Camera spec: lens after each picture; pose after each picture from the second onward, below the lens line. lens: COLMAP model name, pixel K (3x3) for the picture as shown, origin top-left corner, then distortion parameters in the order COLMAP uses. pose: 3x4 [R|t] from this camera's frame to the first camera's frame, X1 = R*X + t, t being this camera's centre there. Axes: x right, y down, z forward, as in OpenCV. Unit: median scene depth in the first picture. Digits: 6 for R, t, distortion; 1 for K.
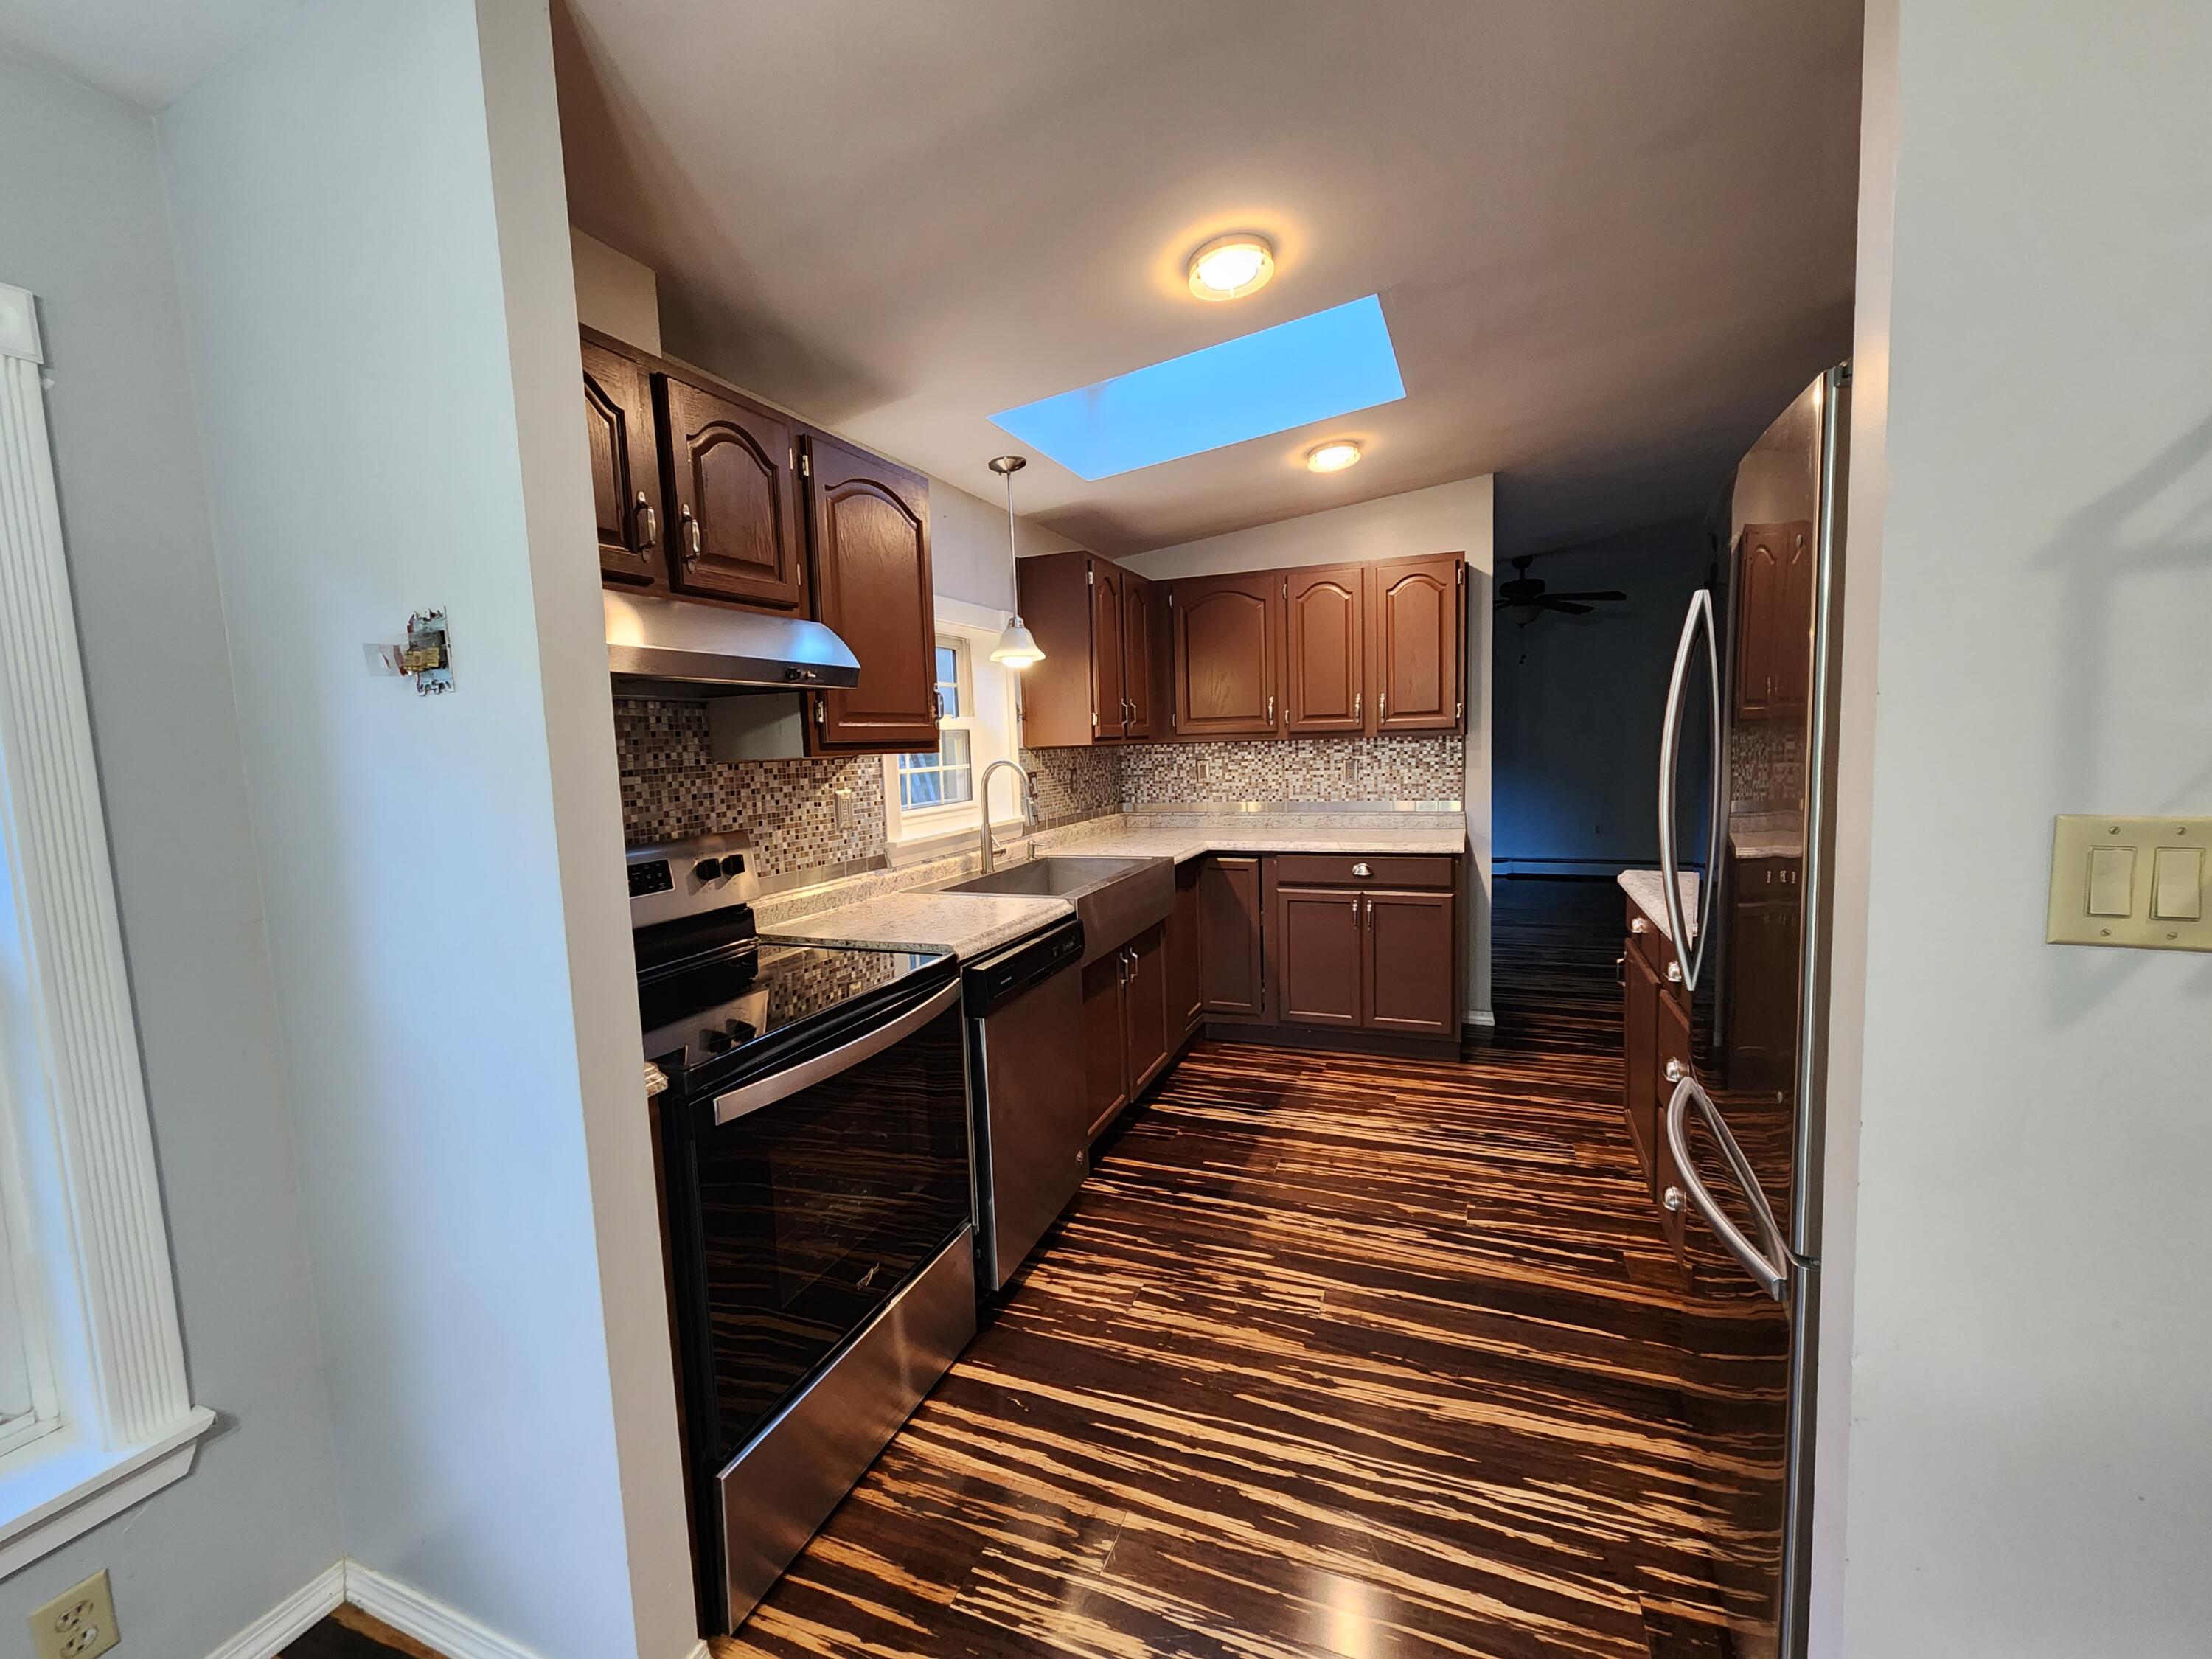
lens RADIAL K [[898.2, 0, 1107.9], [0, 898.2, 825.7], [0, 0, 1]] dist [-0.000861, -0.000013]
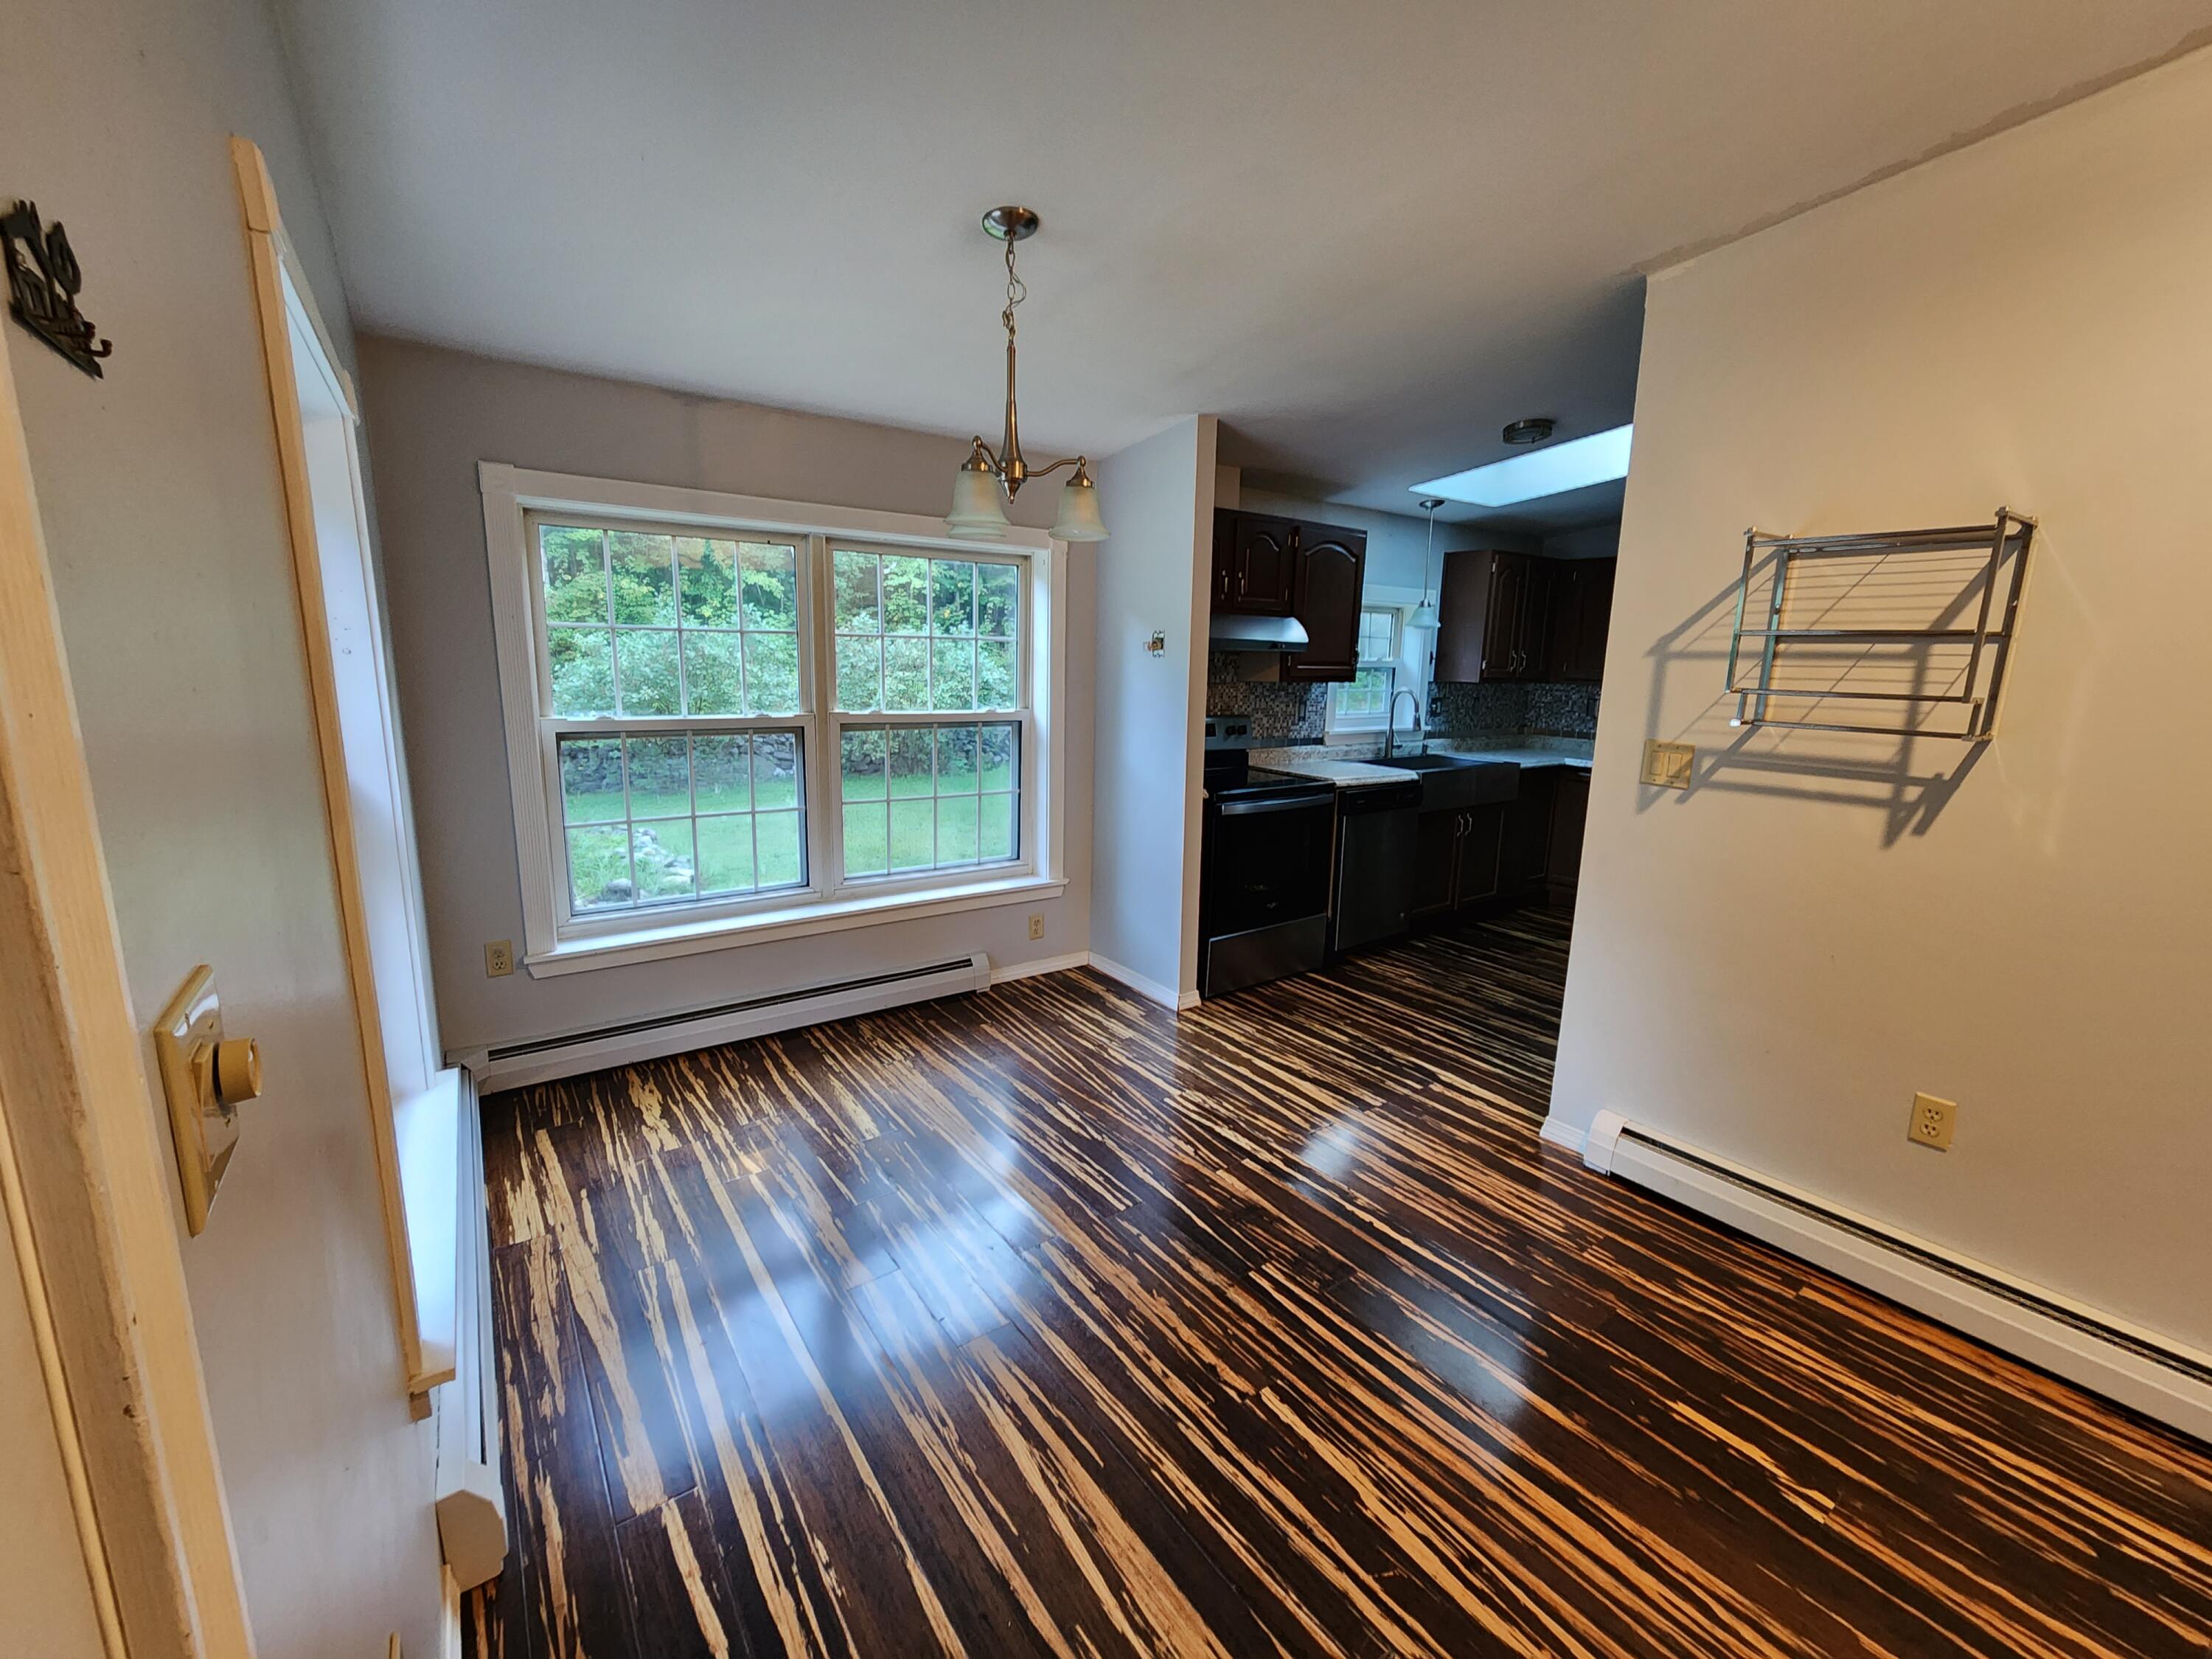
lens RADIAL K [[898.2, 0, 1111.9], [0, 898.2, 823.9], [0, 0, 1]] dist [-0.000861, -0.000013]
pose [[0.842069, 0.149844, -0.518138, 0.424843], [-0.099279, 0.987282, 0.124173, 0.025300], [0.530155, -0.053122, 0.846235, -0.905743]]
